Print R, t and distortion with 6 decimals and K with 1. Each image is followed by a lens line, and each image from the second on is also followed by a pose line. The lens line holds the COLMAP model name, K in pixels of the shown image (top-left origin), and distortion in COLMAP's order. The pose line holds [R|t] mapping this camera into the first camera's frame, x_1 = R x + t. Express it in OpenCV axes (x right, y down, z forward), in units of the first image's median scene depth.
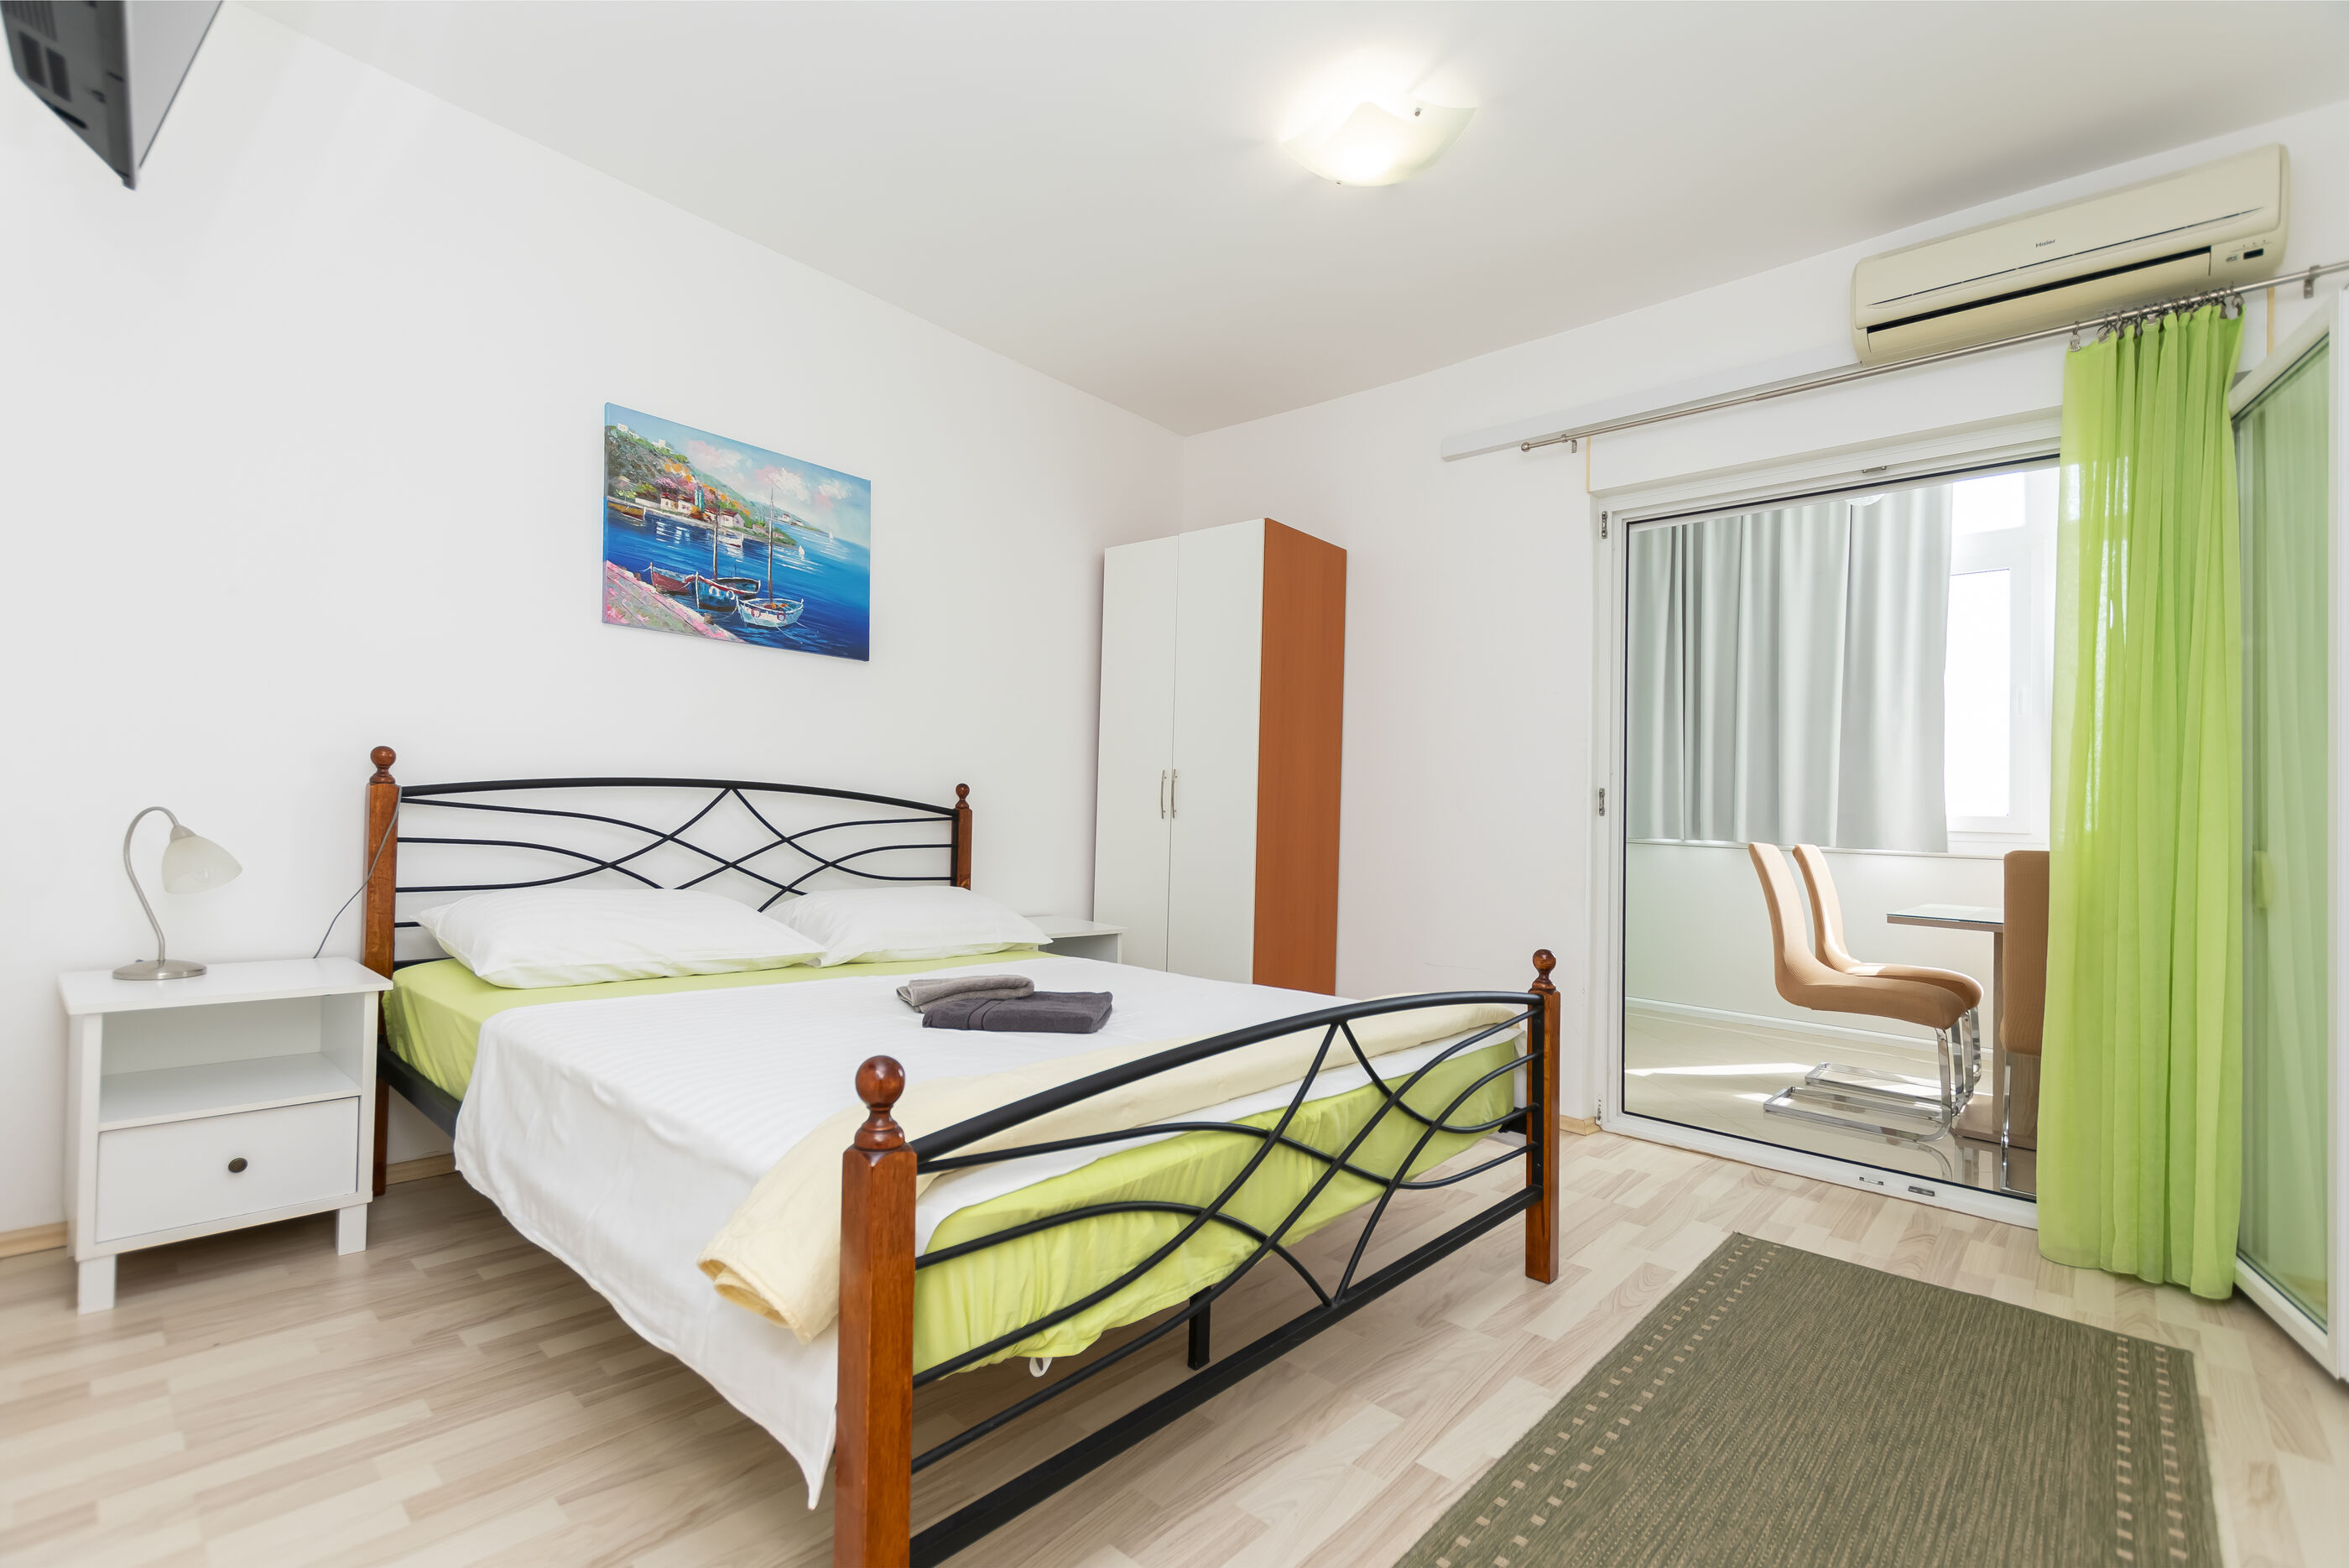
lens RADIAL K [[1017.4, 0, 1173.6], [0, 1017.4, 762.8], [0, 0, 1]] dist [-0.031300, -0.000289]
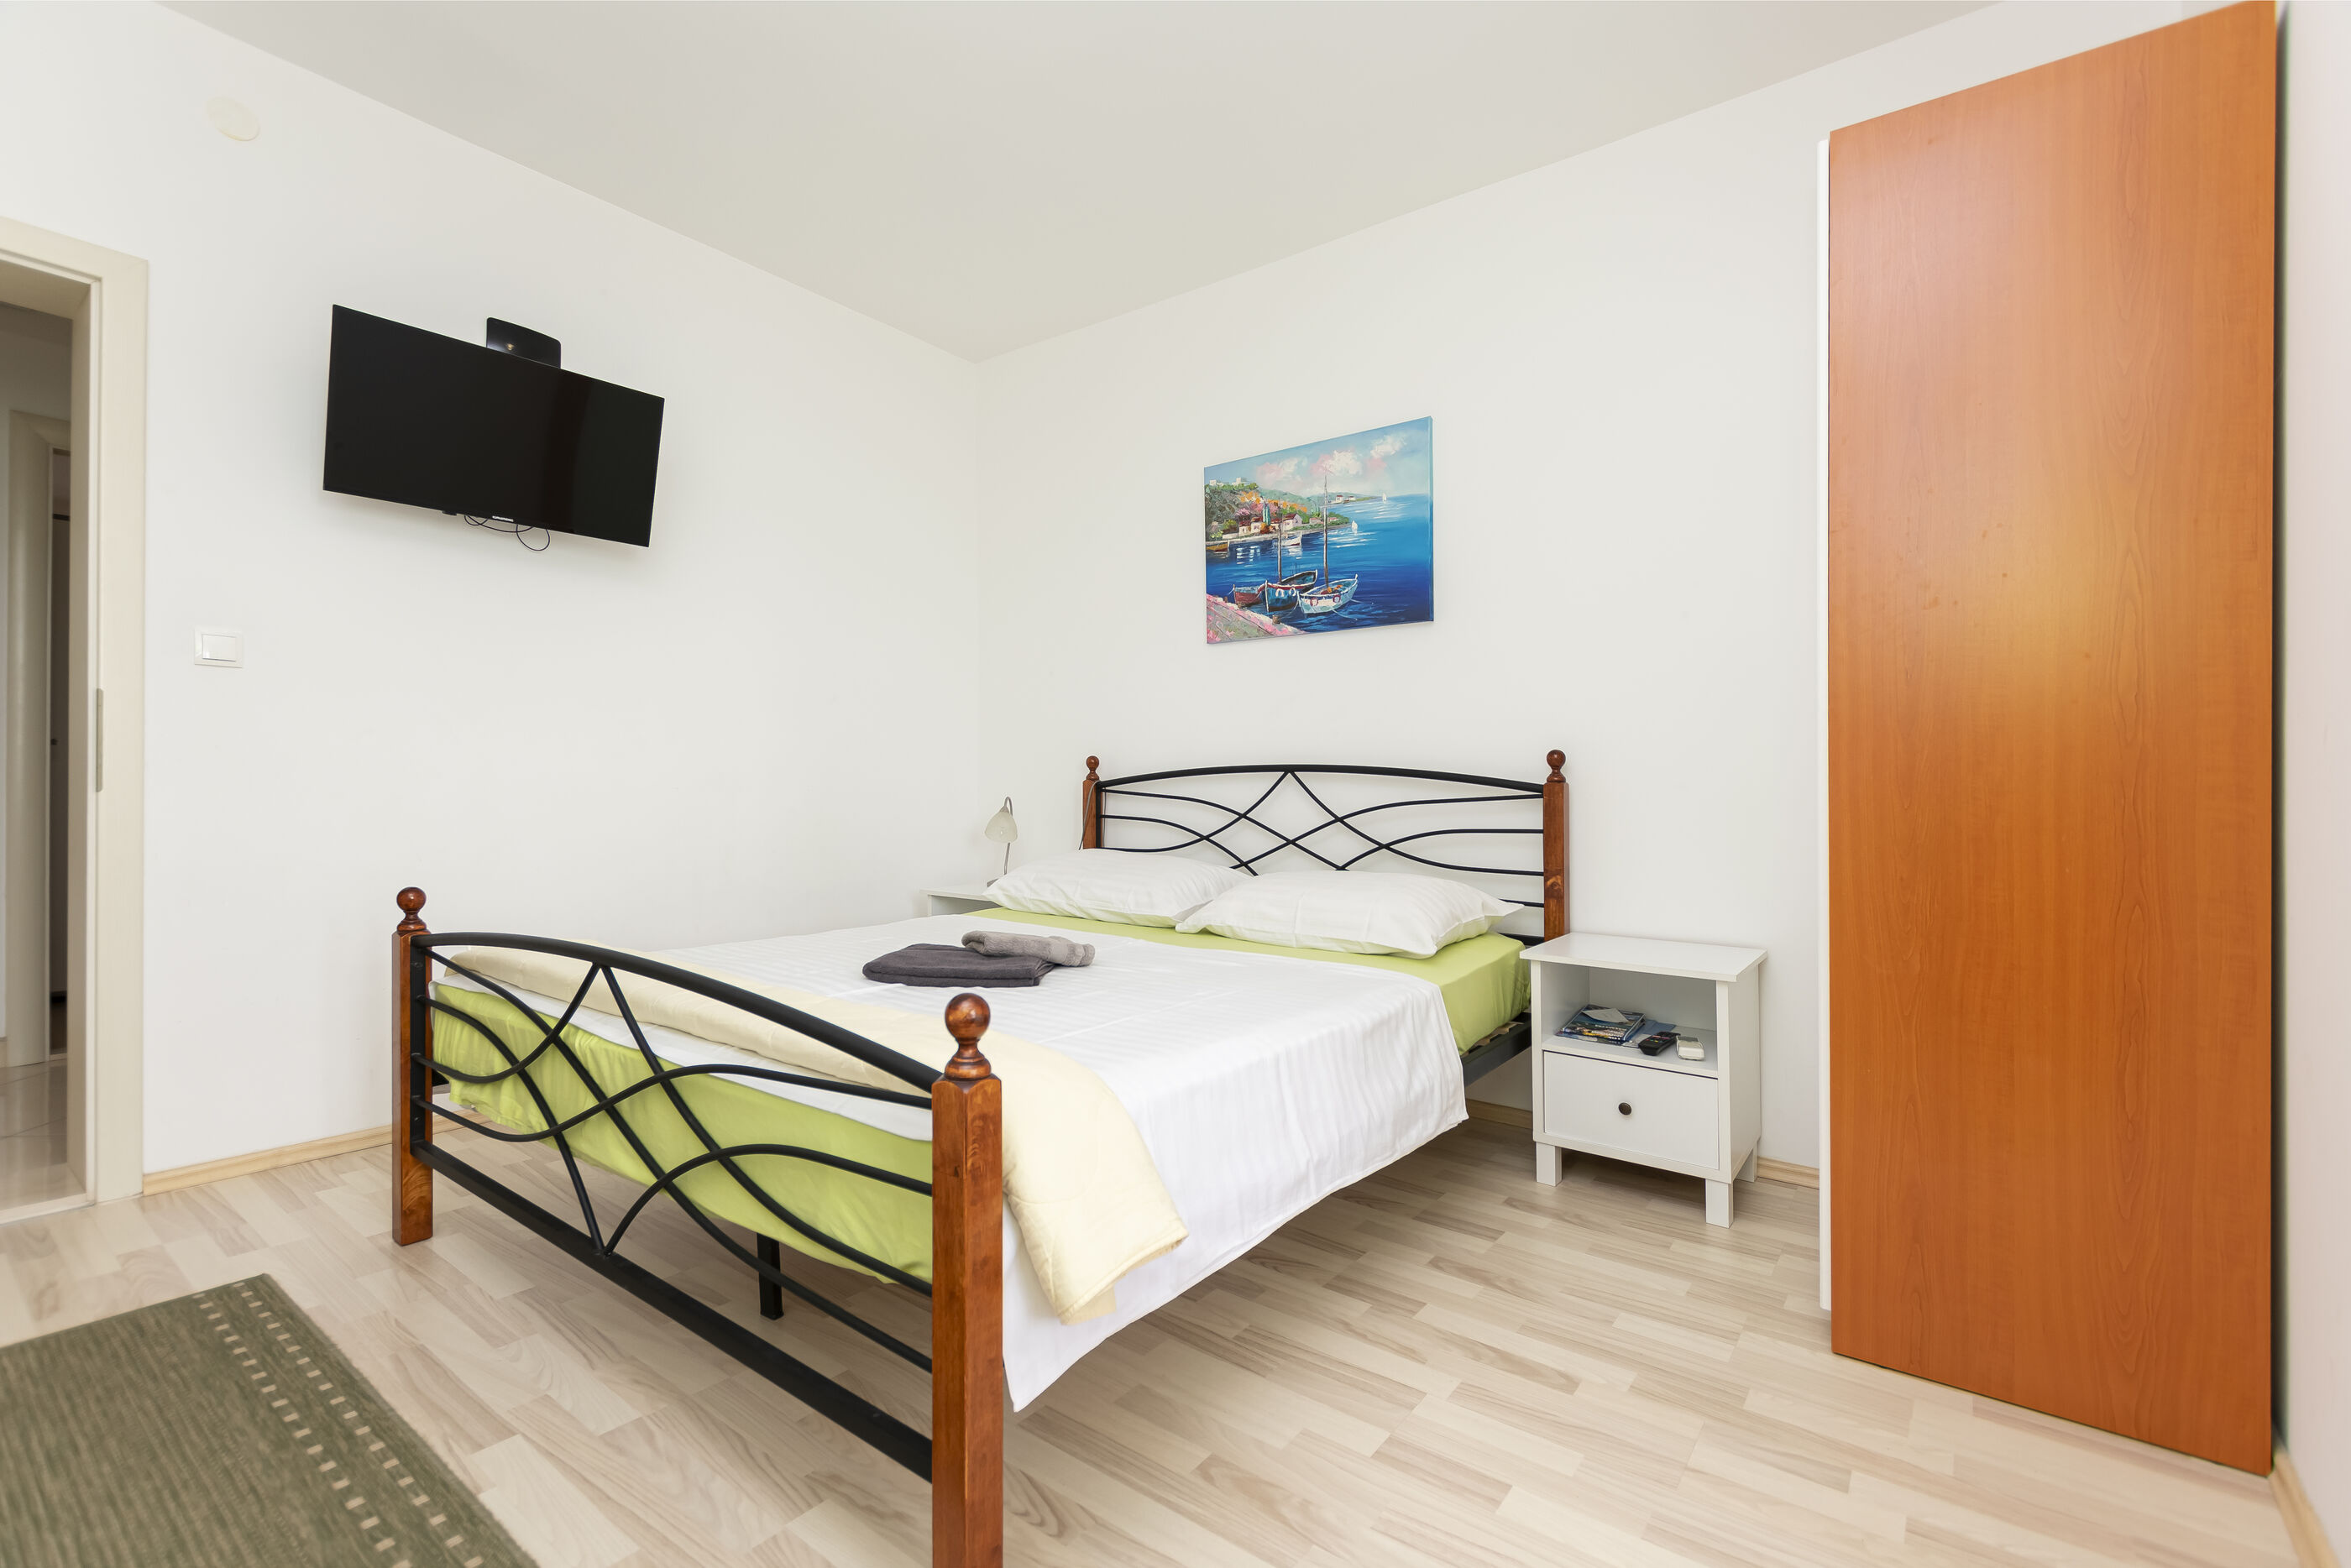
lens RADIAL K [[1039.4, 0, 1175.5], [0, 1039.4, 784.0], [0, 0, 1]] dist [-0.000066, -0.000284]
pose [[0.075950, -0.042272, -0.996215, 0.644930], [0.046009, 0.998185, -0.038848, 0.075056], [0.996050, -0.042884, 0.077757, 0.779532]]
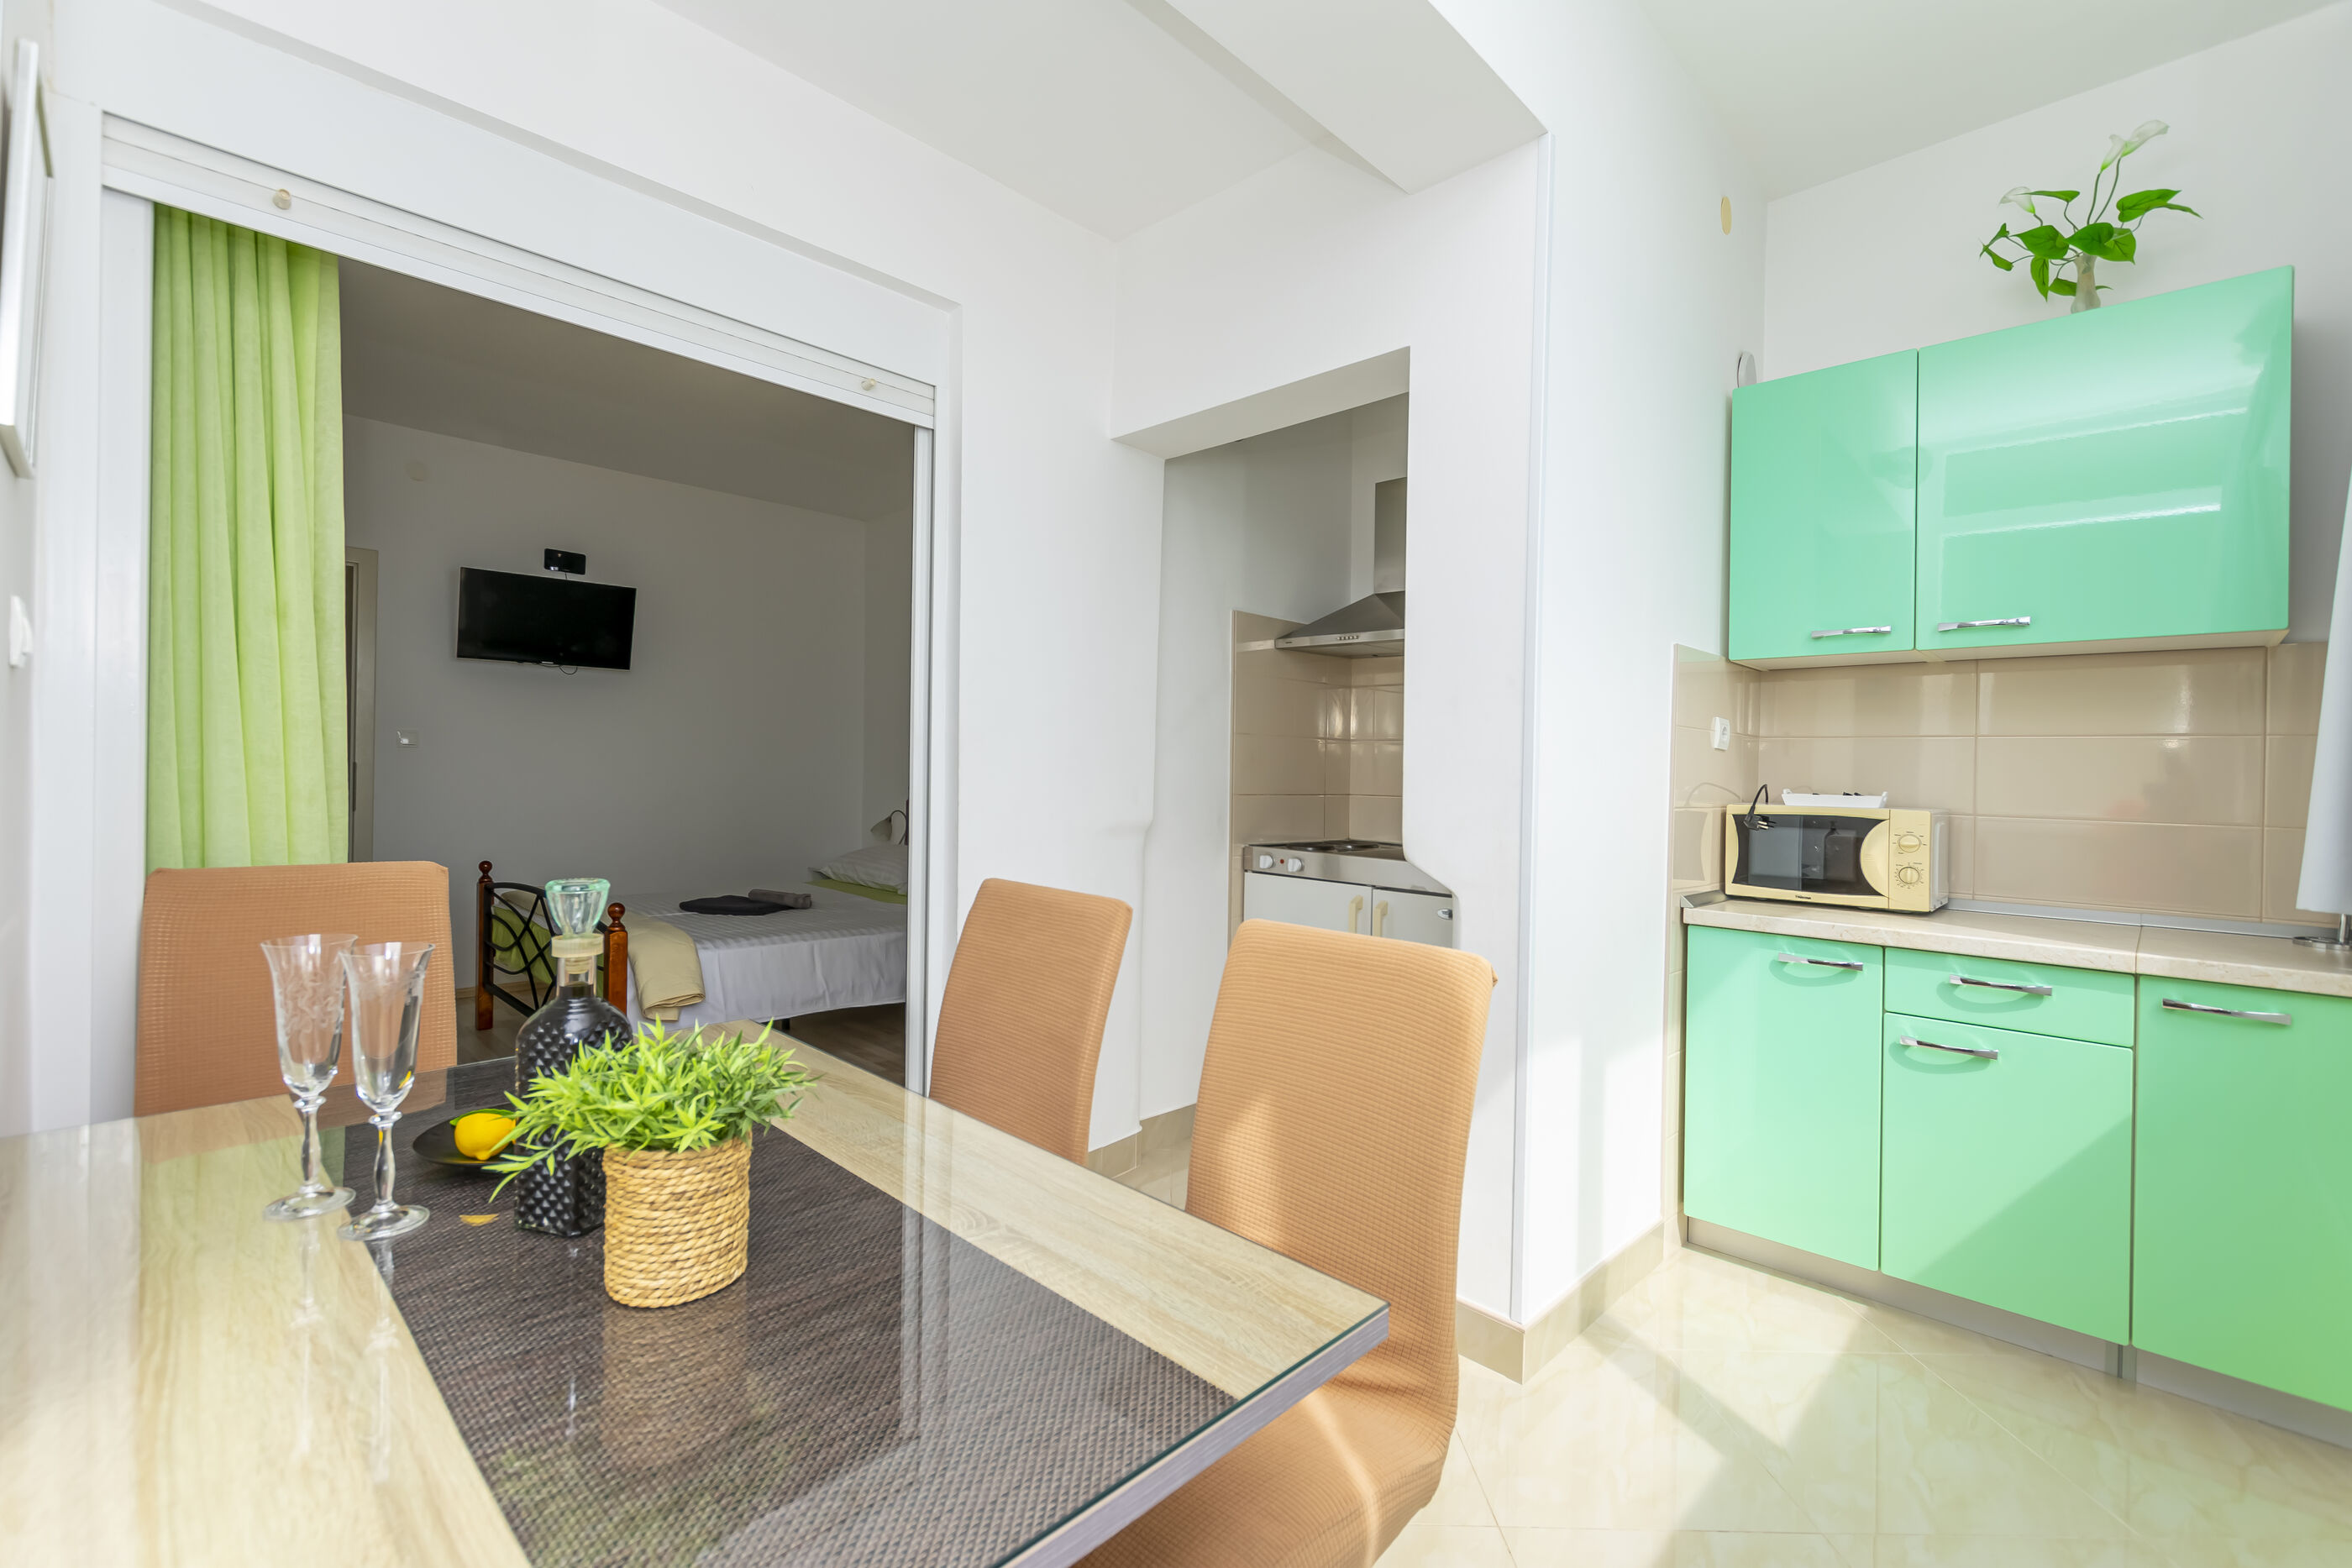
lens RADIAL K [[1012.4, 0, 1176.0], [0, 1012.4, 784.0], [0, 0, 1]] dist [0.000617, -0.000012]
pose [[-0.038545, -0.029853, -0.998811, 1.308514], [0.028018, 0.999128, -0.030944, 0.056808], [0.998864, -0.029178, -0.037675, 1.358087]]
